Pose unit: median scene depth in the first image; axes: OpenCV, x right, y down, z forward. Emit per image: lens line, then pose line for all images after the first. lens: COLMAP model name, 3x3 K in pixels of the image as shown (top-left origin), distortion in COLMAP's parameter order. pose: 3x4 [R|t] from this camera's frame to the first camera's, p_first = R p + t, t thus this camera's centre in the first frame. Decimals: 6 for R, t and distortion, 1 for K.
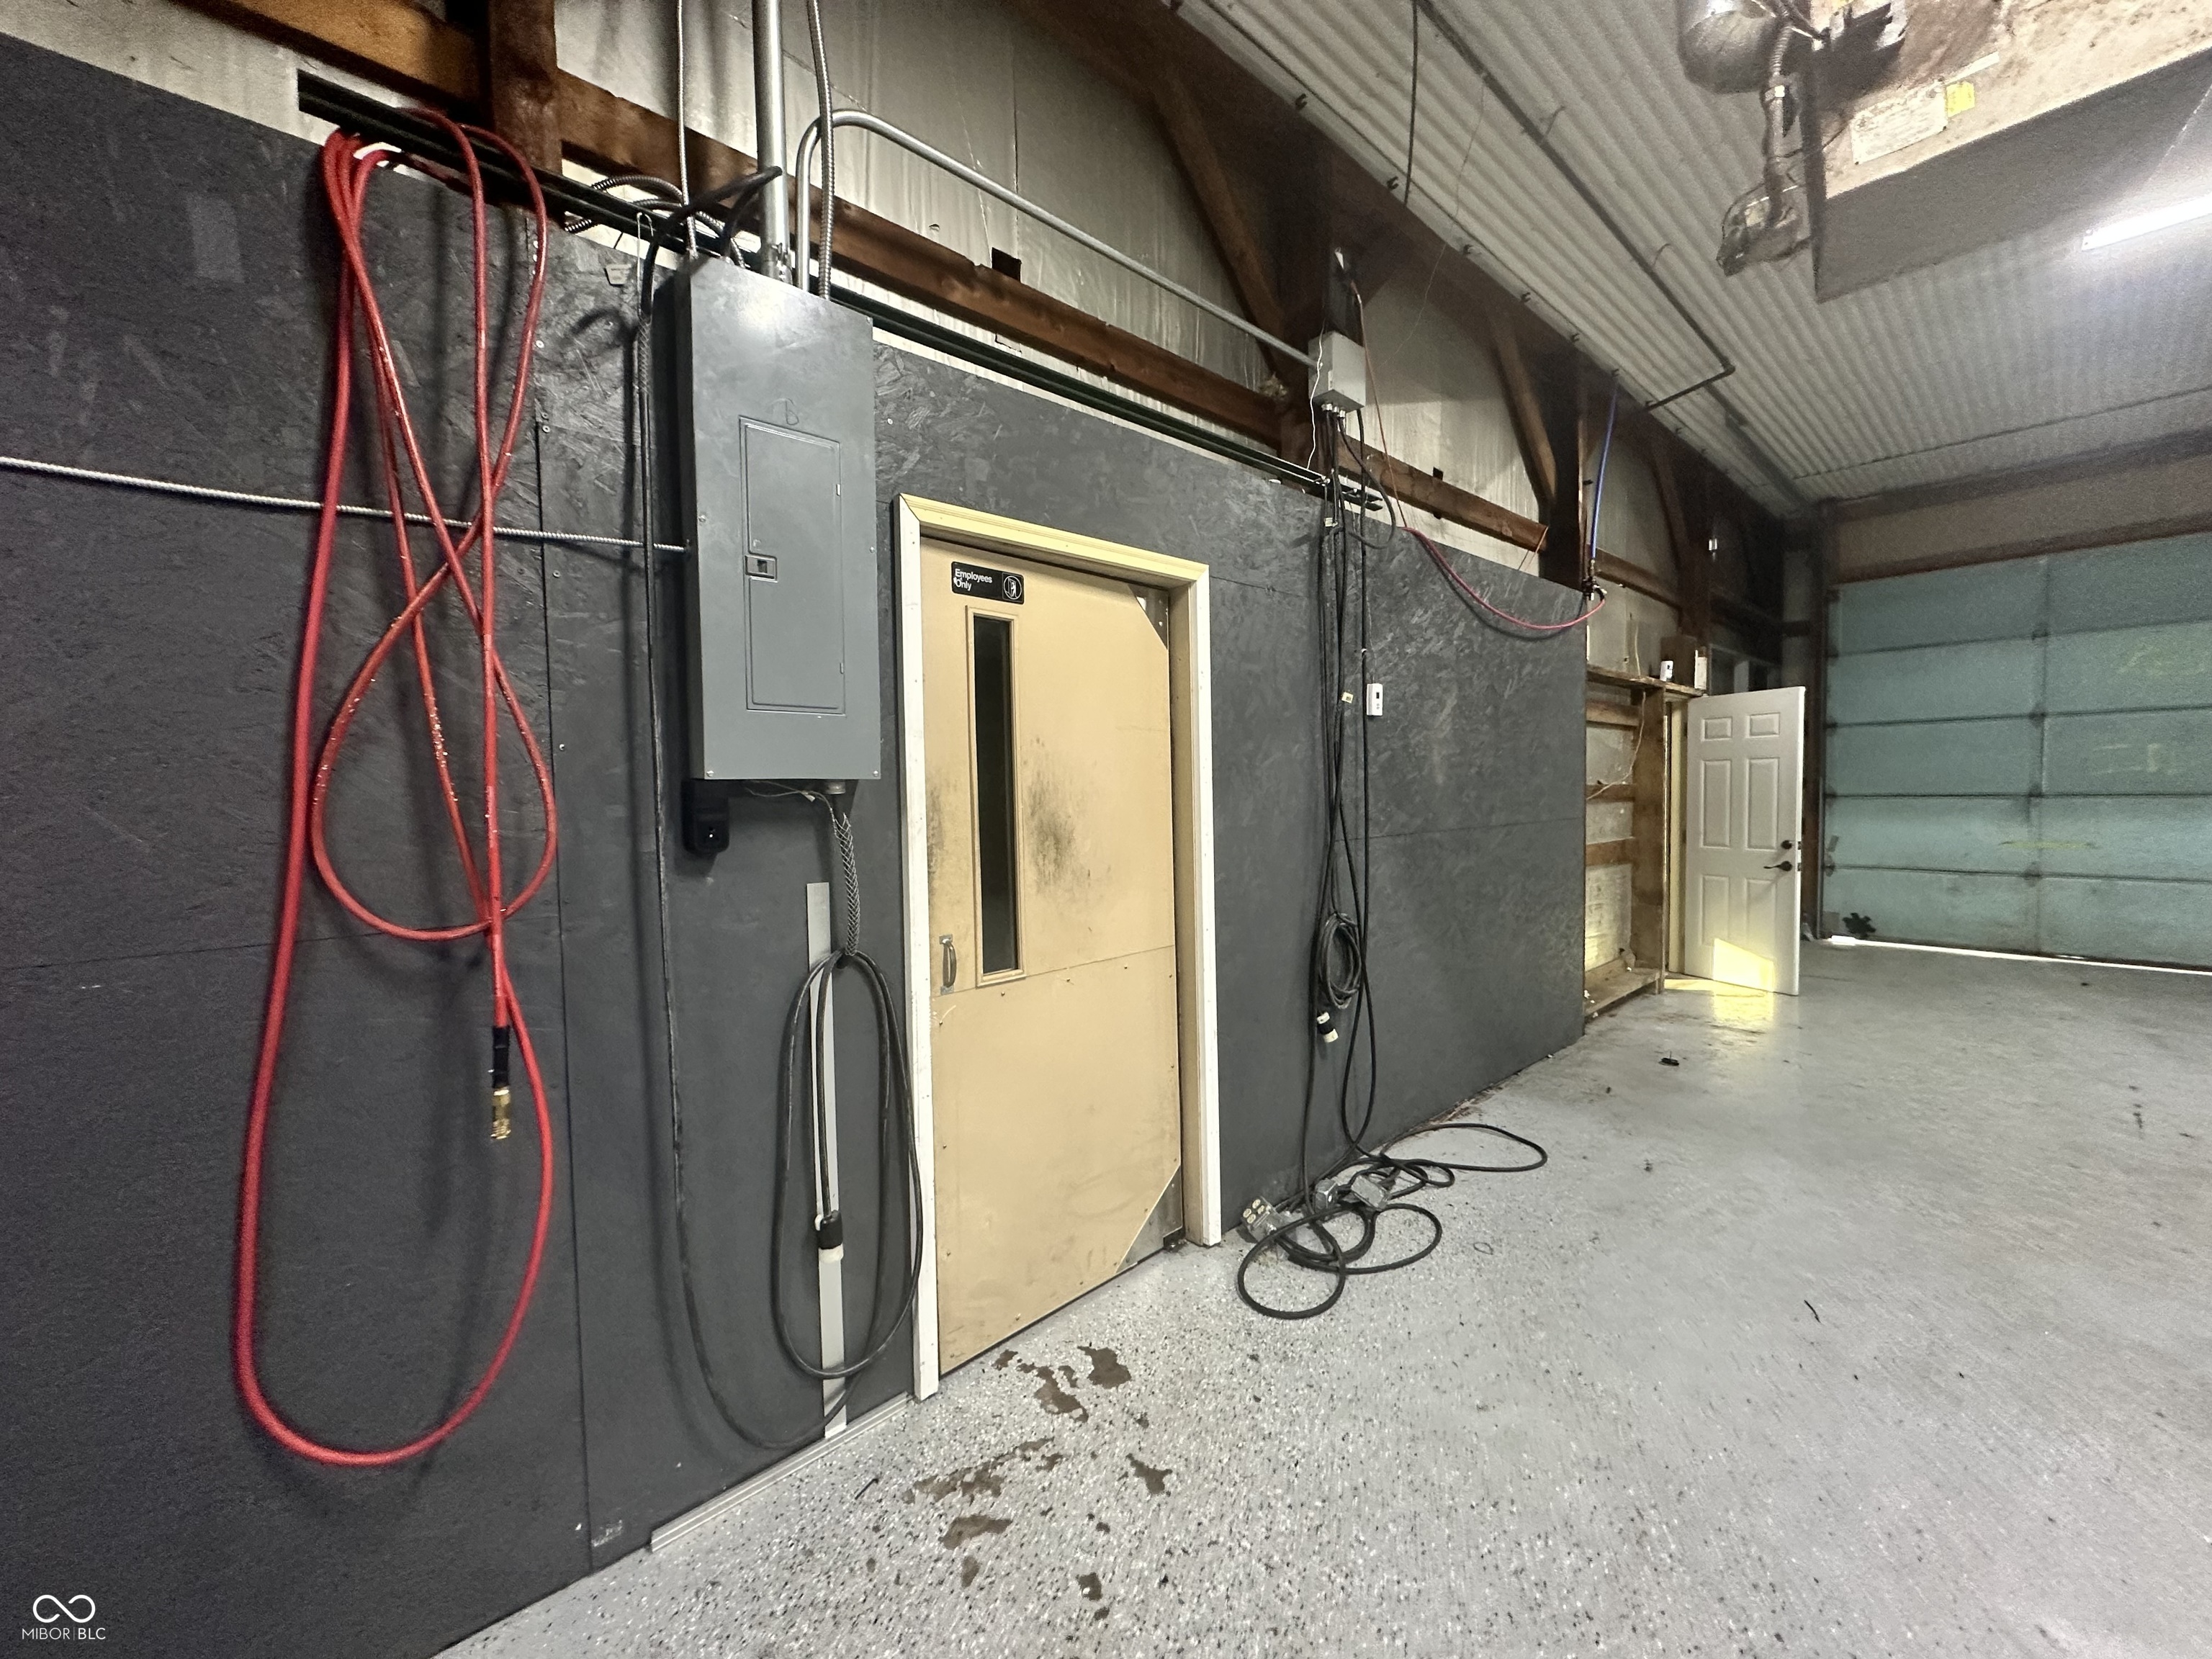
lens RADIAL K [[879.7, 0, 1106.0], [0, 879.7, 829.5], [0, 0, 1]] dist [0.000361, 0.000344]
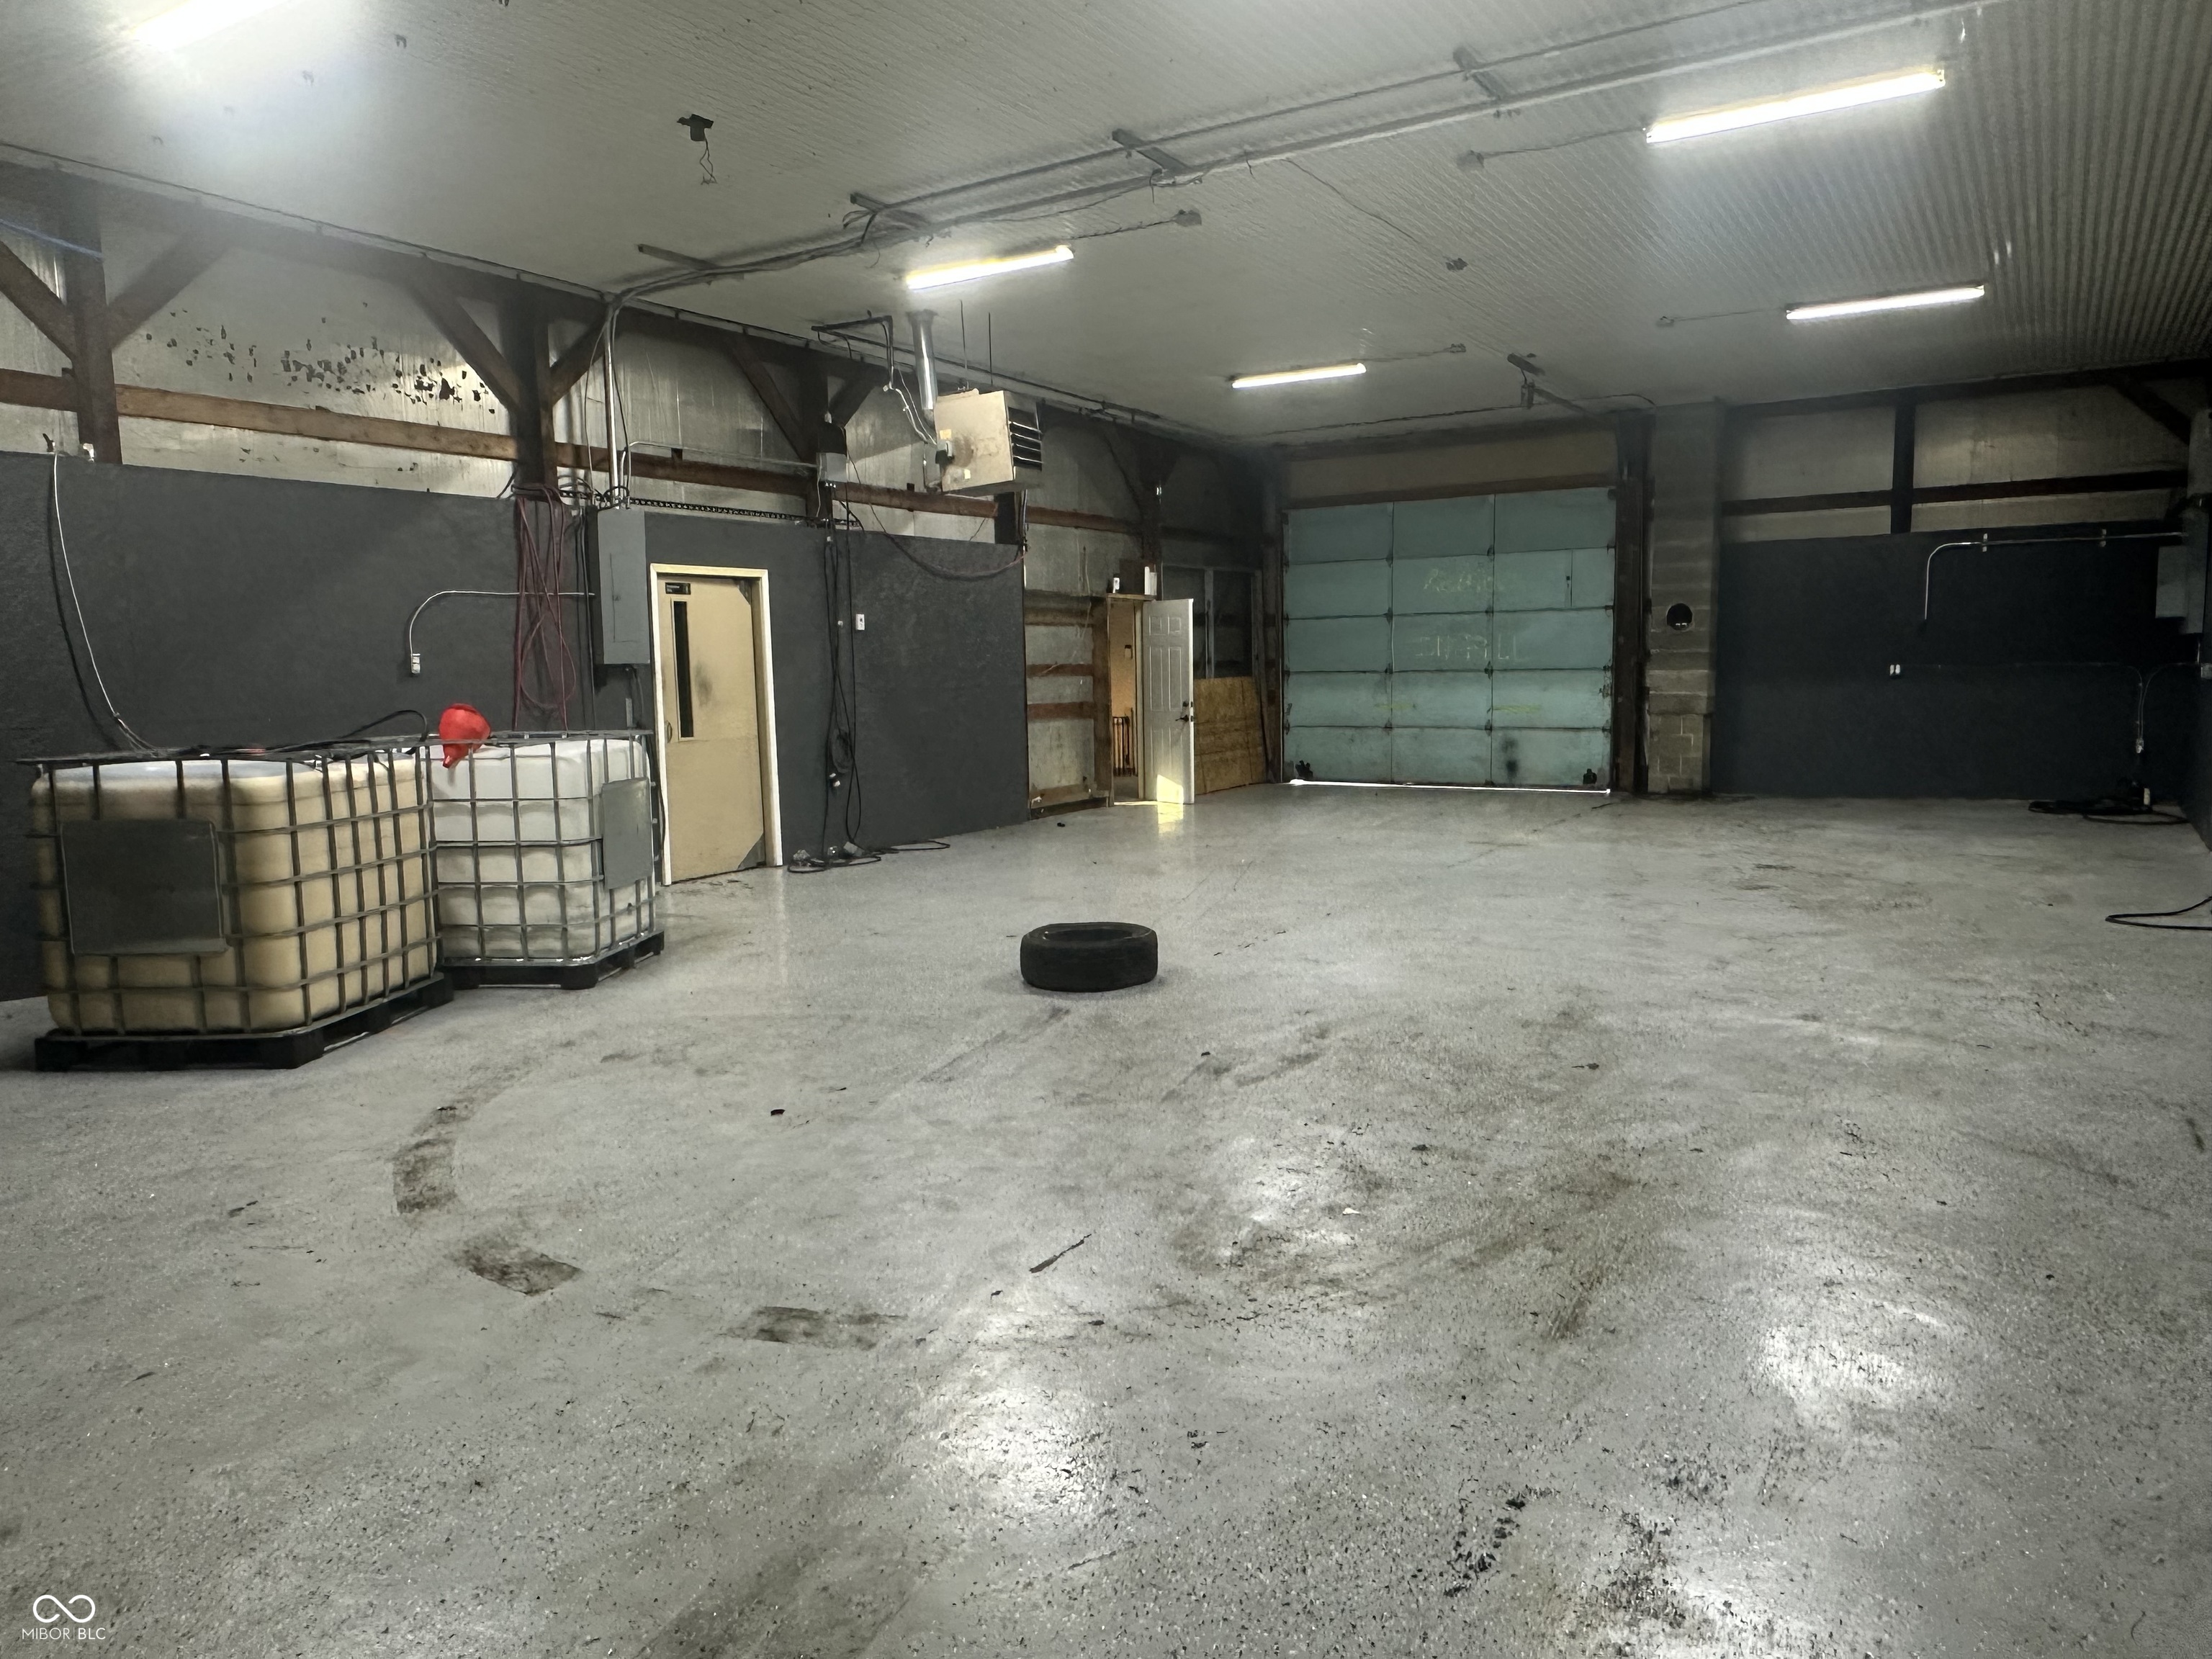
lens RADIAL K [[1499.1, 0, 1106.0], [0, 1499.1, 829.5], [0, 0, 1]] dist [0.005026, 0.002278]
pose [[0.963535, -0.031256, 0.265751, -0.083659], [0.015495, 0.998005, 0.061197, 0.135482], [-0.267134, -0.054848, 0.962097, -2.699333]]
